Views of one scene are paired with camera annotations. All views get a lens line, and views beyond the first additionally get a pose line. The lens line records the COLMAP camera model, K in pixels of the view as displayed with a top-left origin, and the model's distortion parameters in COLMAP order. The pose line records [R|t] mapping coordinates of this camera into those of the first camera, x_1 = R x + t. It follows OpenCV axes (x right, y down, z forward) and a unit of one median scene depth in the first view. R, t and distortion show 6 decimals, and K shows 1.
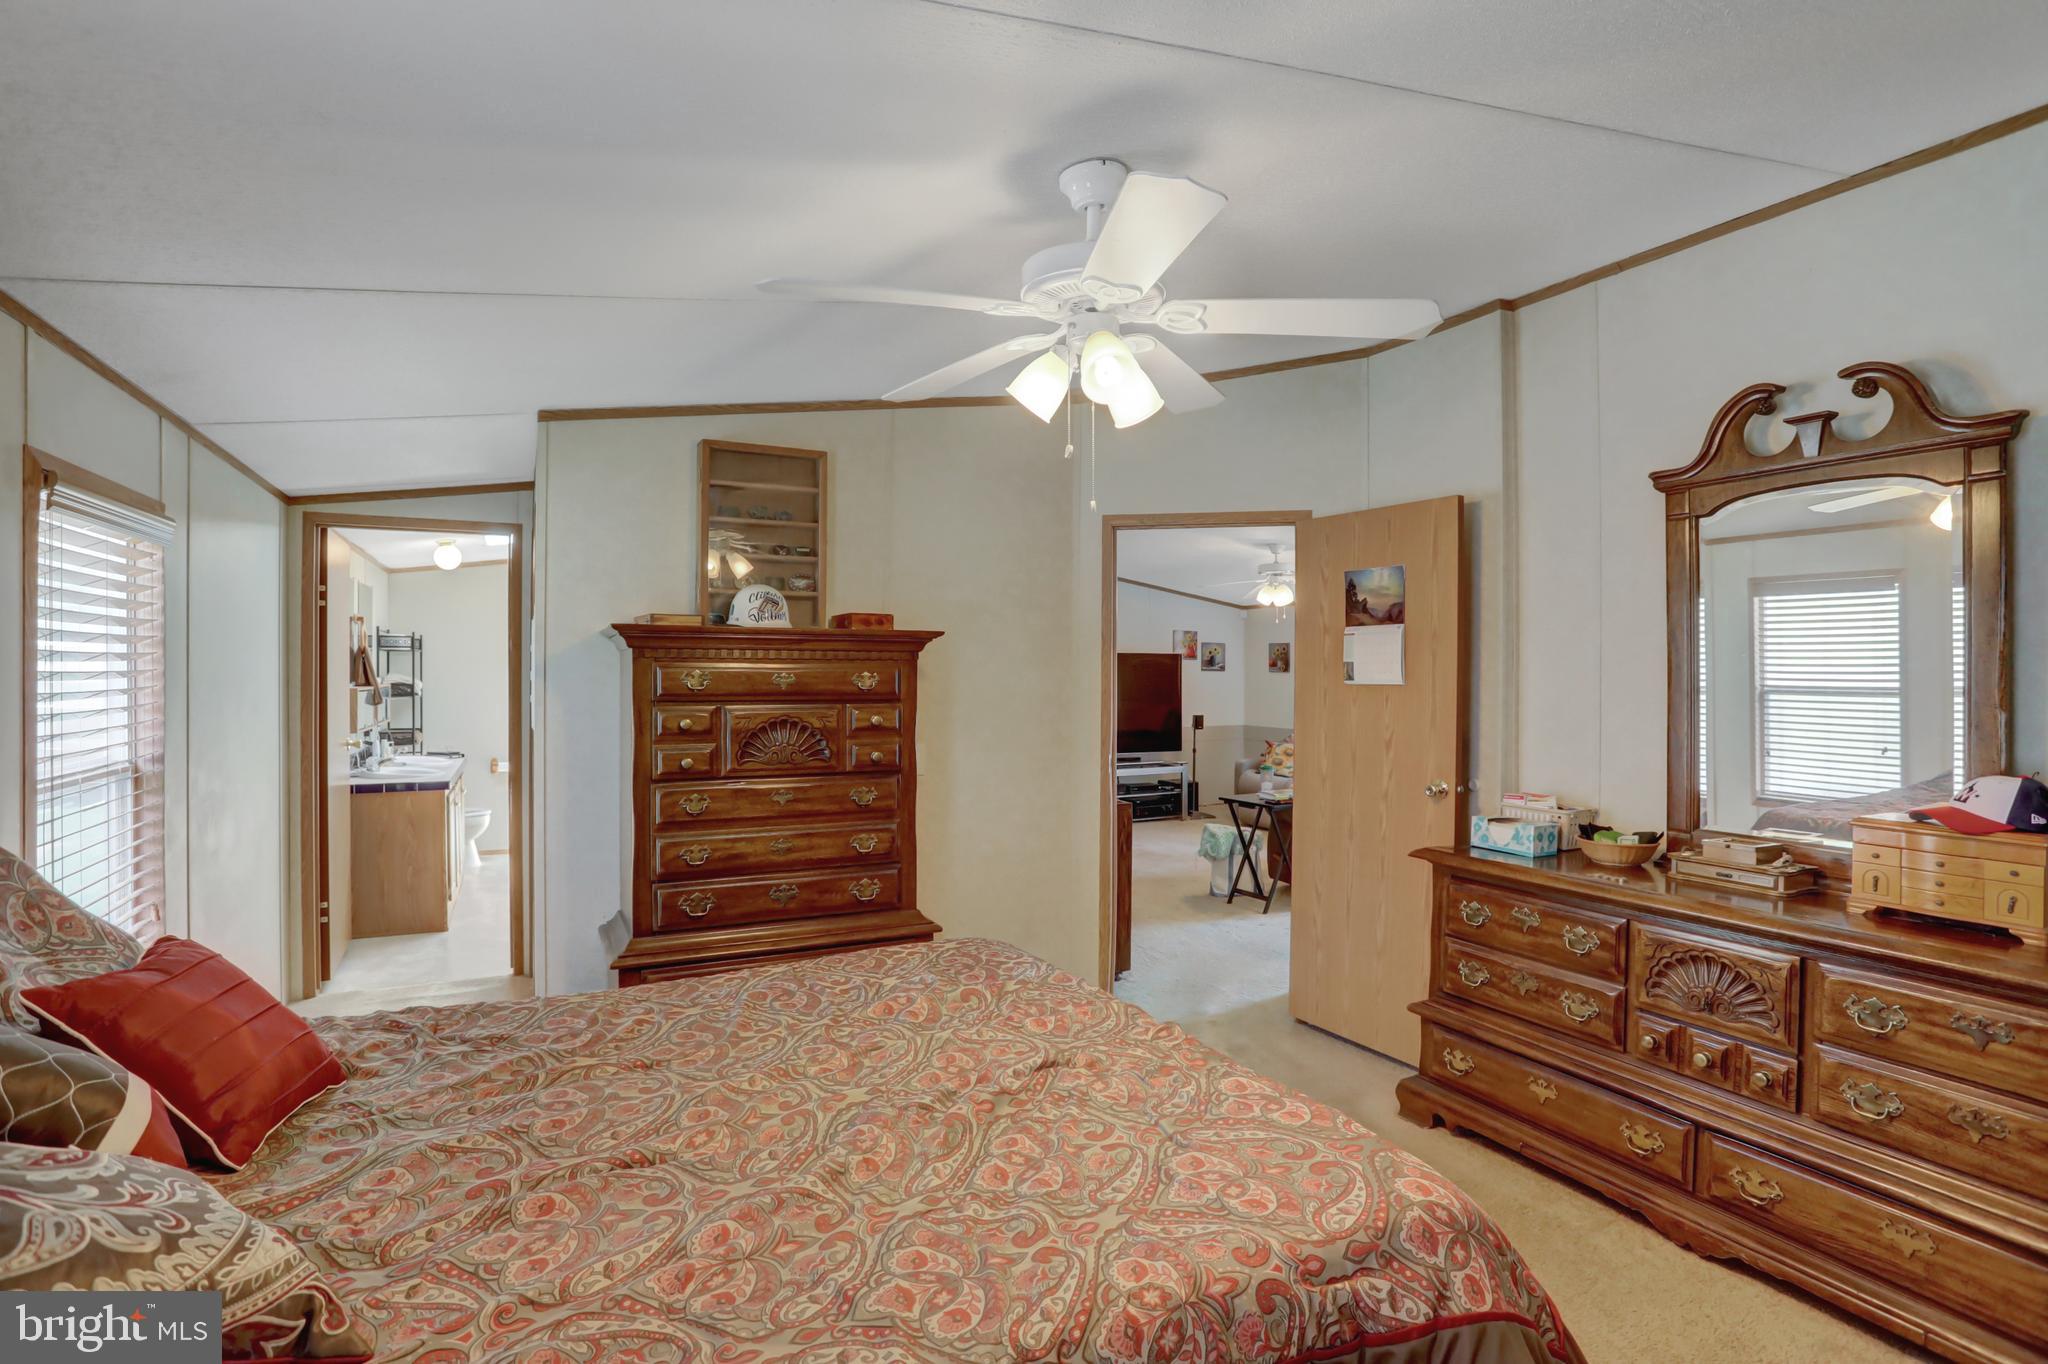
lens RADIAL K [[995.5, 0, 1029.2], [0, 995.5, 684.6], [0, 0, 1]] dist [-0.065874, 0.023818]
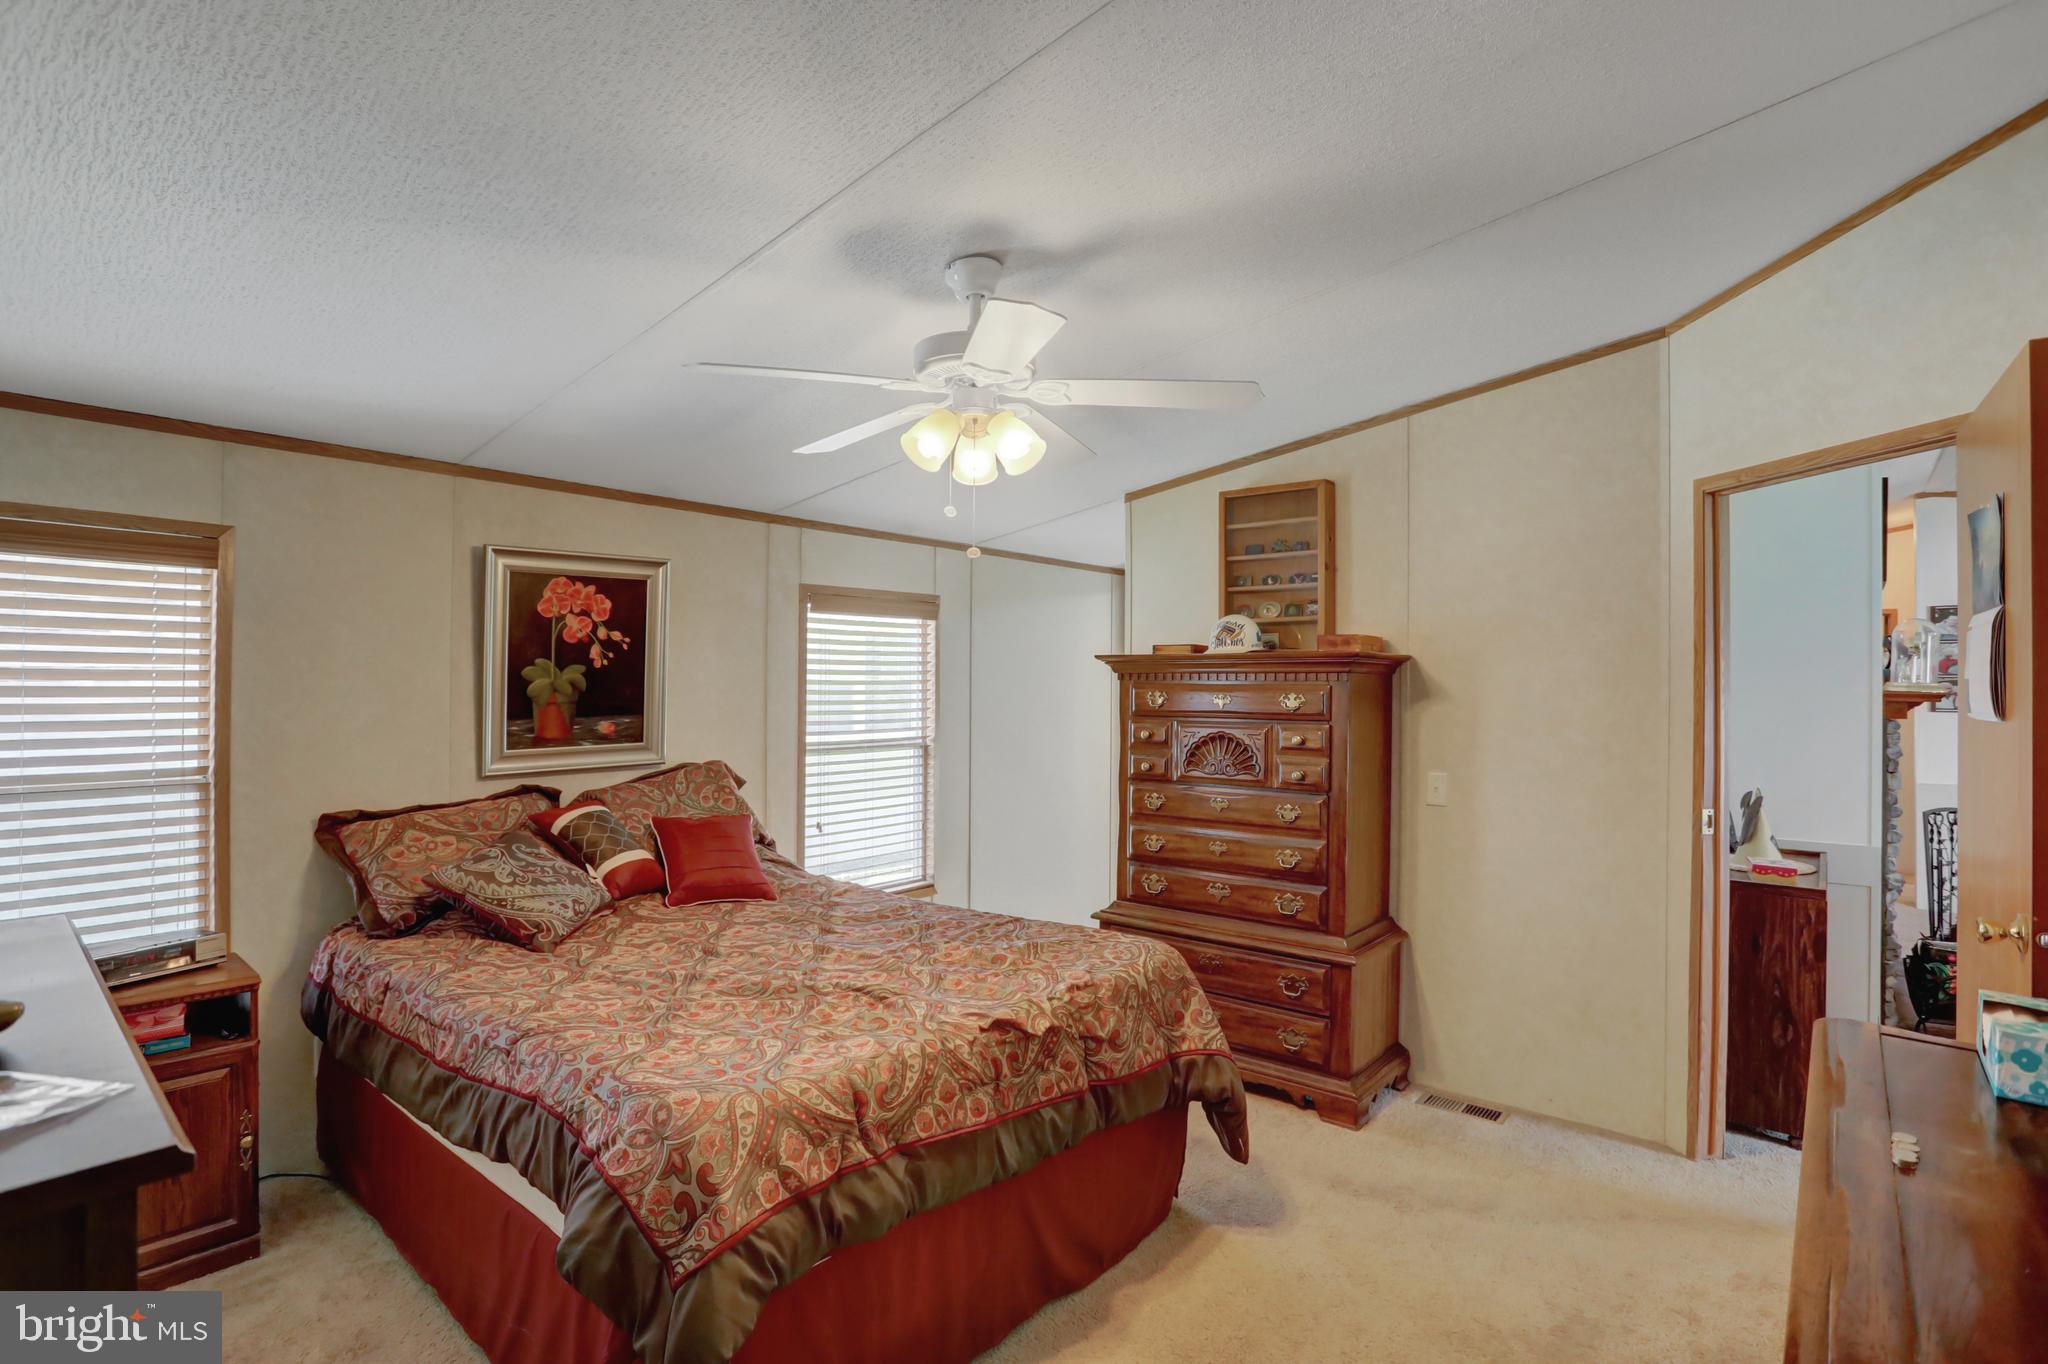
lens RADIAL K [[995.5, 0, 1019.4], [0, 995.5, 677.4], [0, 0, 1]] dist [-0.065874, 0.023818]
pose [[0.394301, -0.012037, -0.918903, 0.691063], [-0.012256, 0.999756, -0.018356, -0.006444], [0.918900, 0.018500, 0.394057, 0.349034]]
